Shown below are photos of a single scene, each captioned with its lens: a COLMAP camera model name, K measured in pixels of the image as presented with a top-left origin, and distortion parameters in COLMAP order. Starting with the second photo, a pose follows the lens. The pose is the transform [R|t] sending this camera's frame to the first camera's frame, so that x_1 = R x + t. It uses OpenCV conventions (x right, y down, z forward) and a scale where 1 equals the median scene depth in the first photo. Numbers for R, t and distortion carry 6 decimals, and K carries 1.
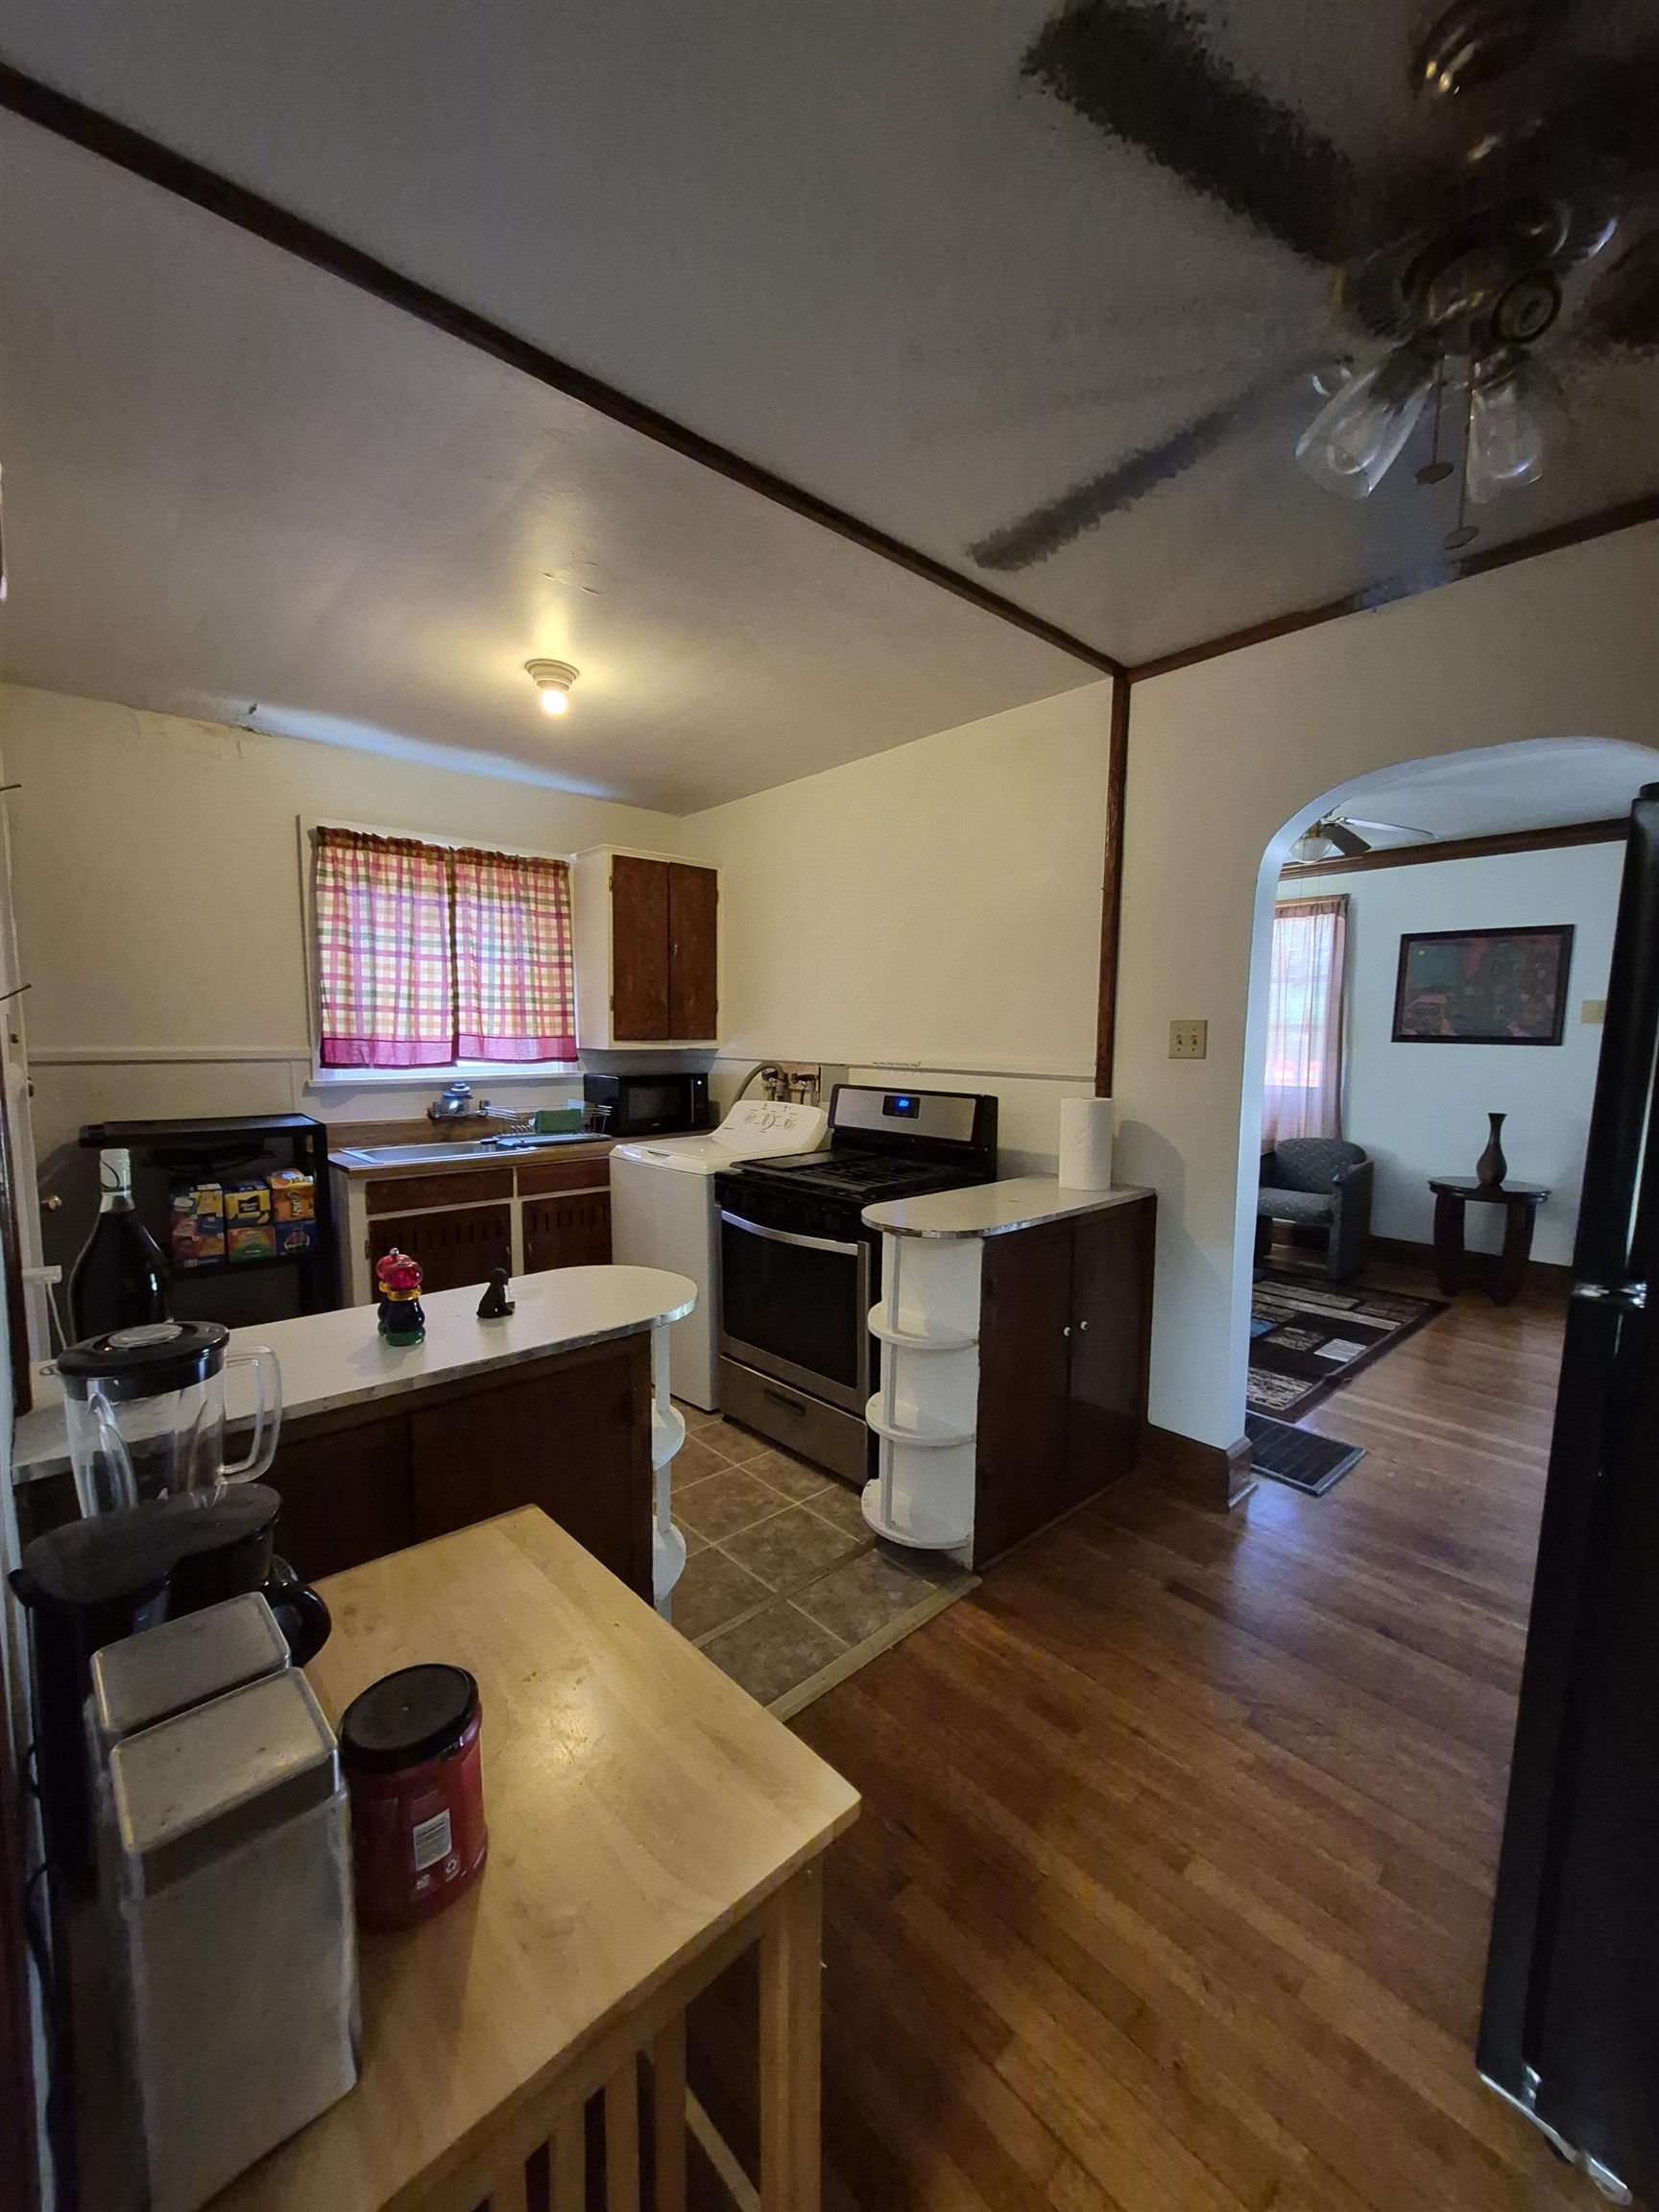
lens RADIAL K [[888.6, 0, 834.3], [0, 888.6, 1113.2], [0, 0, 1]] dist [0.009504, 0.000145]
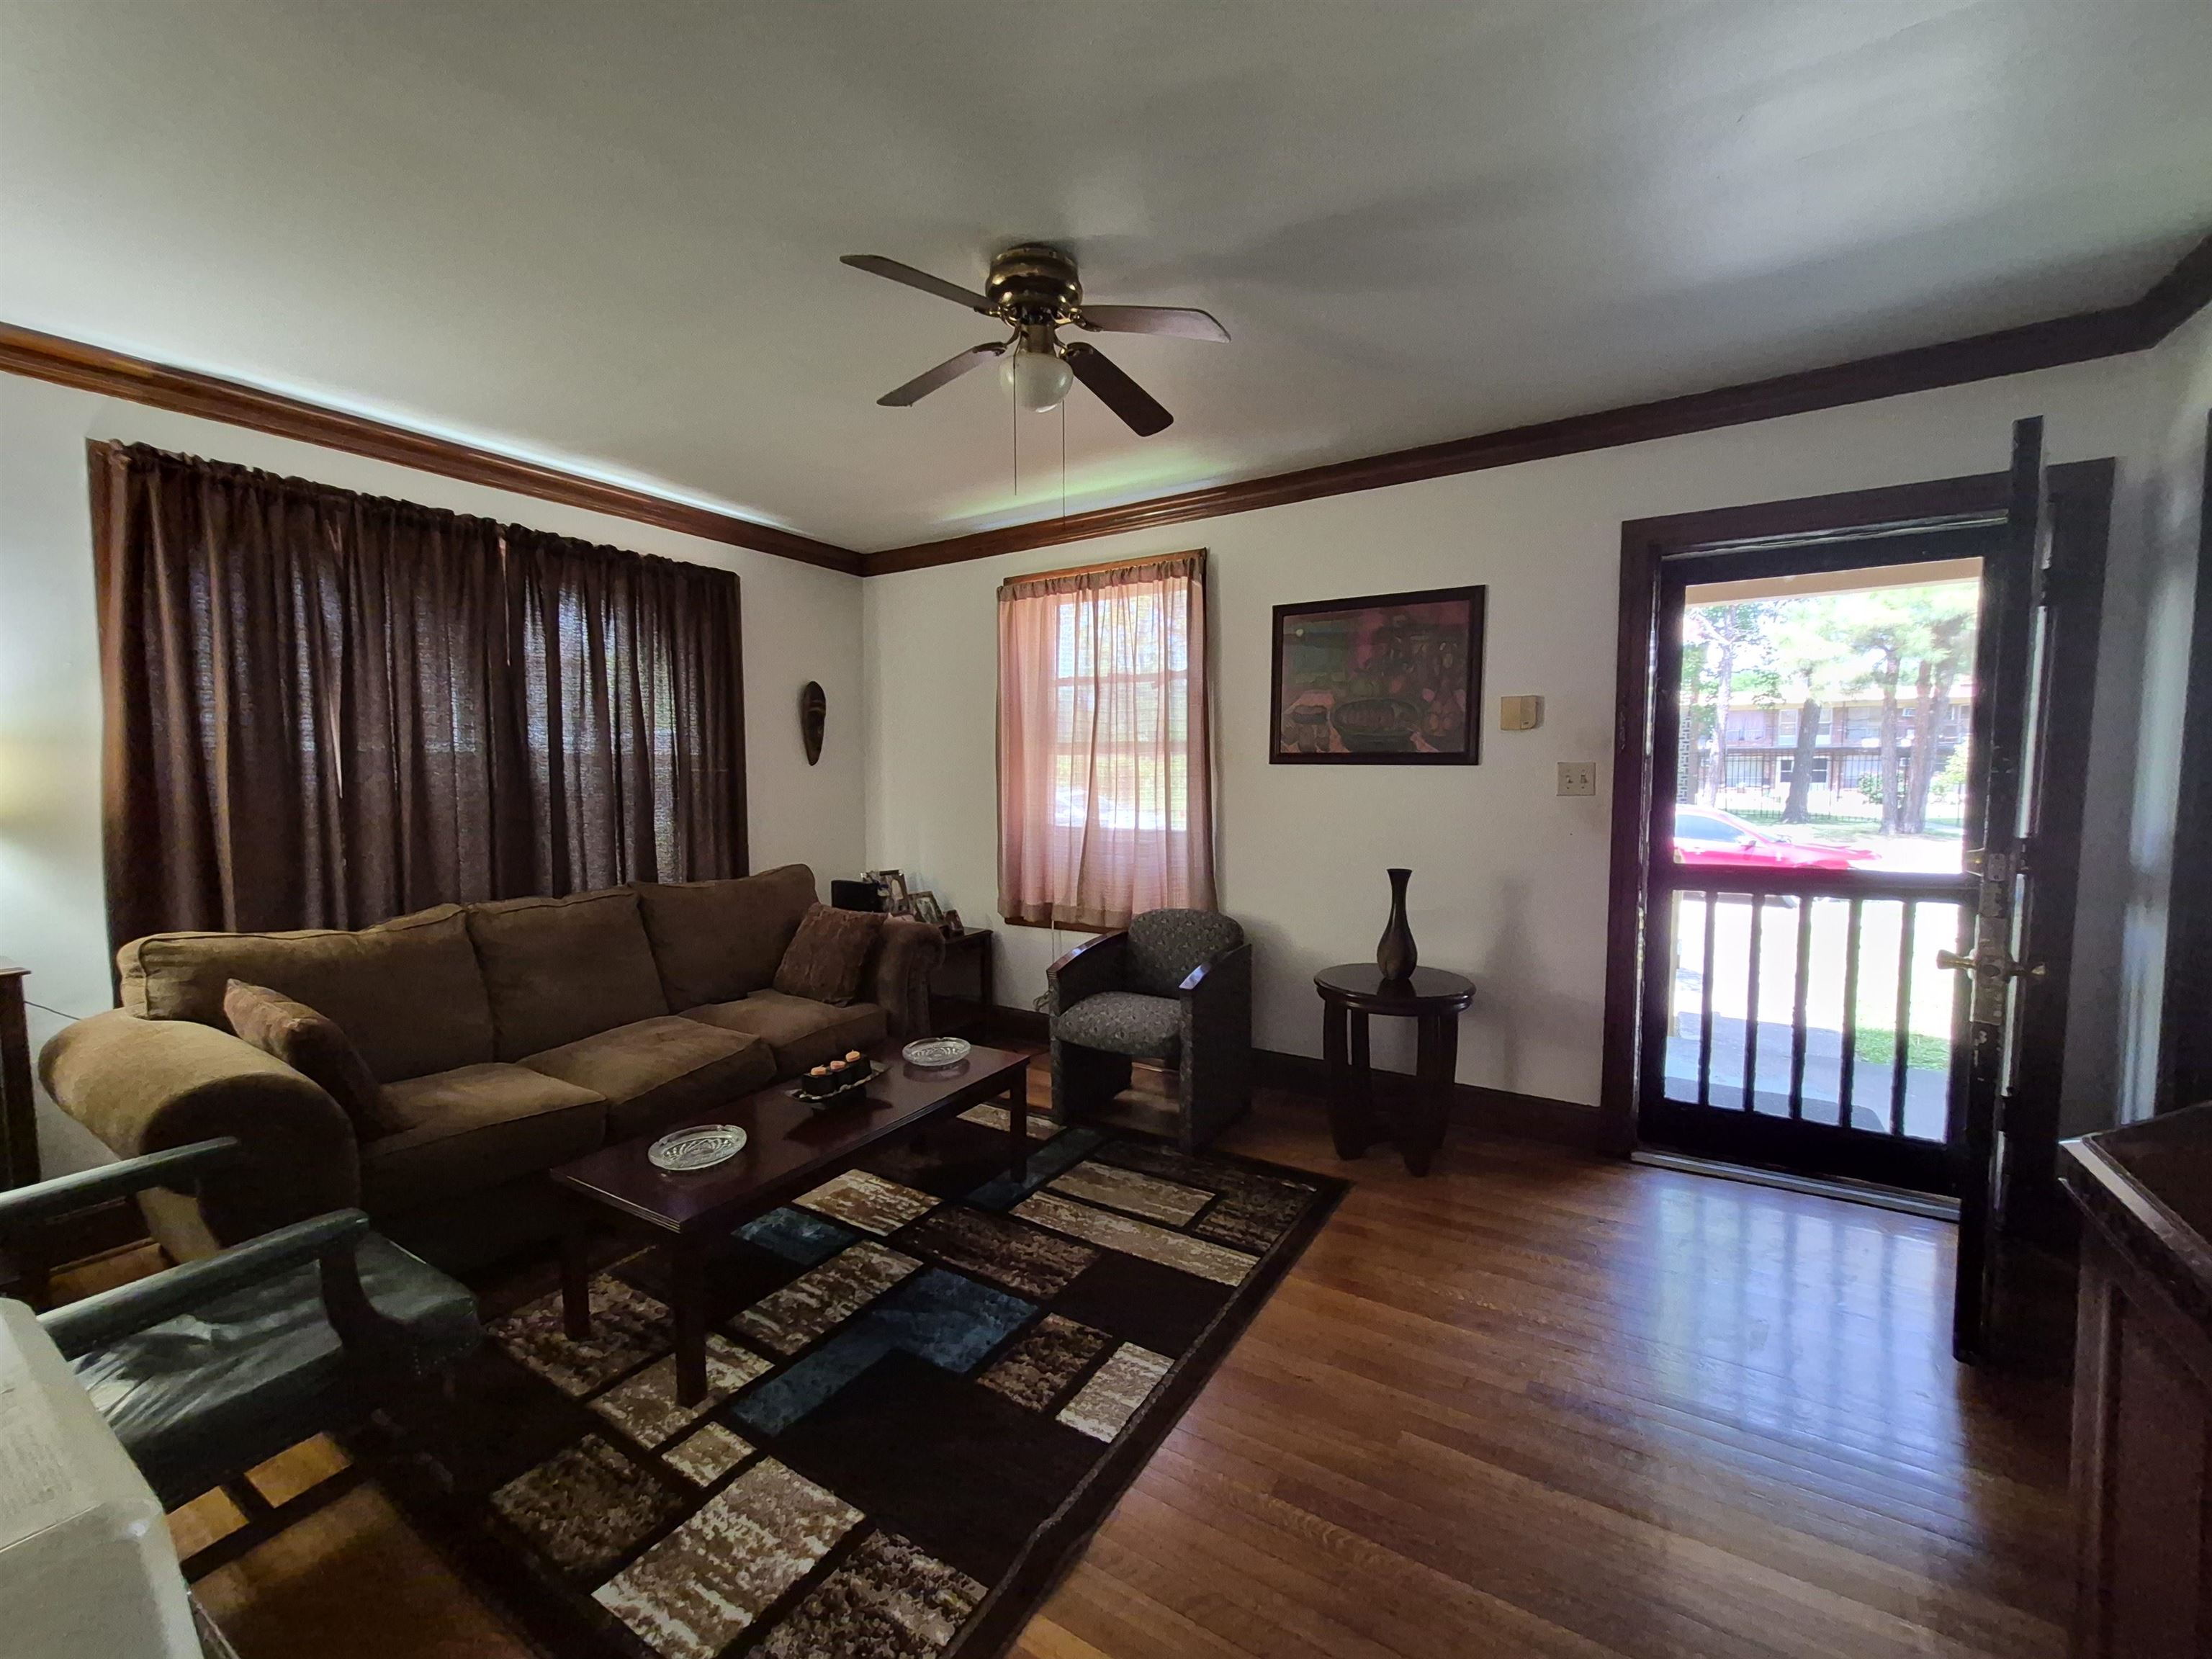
lens RADIAL K [[888.6, 0, 1103.2], [0, 888.6, 828.5], [0, 0, 1]] dist [0.009504, 0.000145]
pose [[0.962789, -0.031064, 0.268462, 0.163417], [0.038684, 0.998984, -0.023139, -0.010354], [-0.267471, 0.032663, 0.963012, 0.195850]]
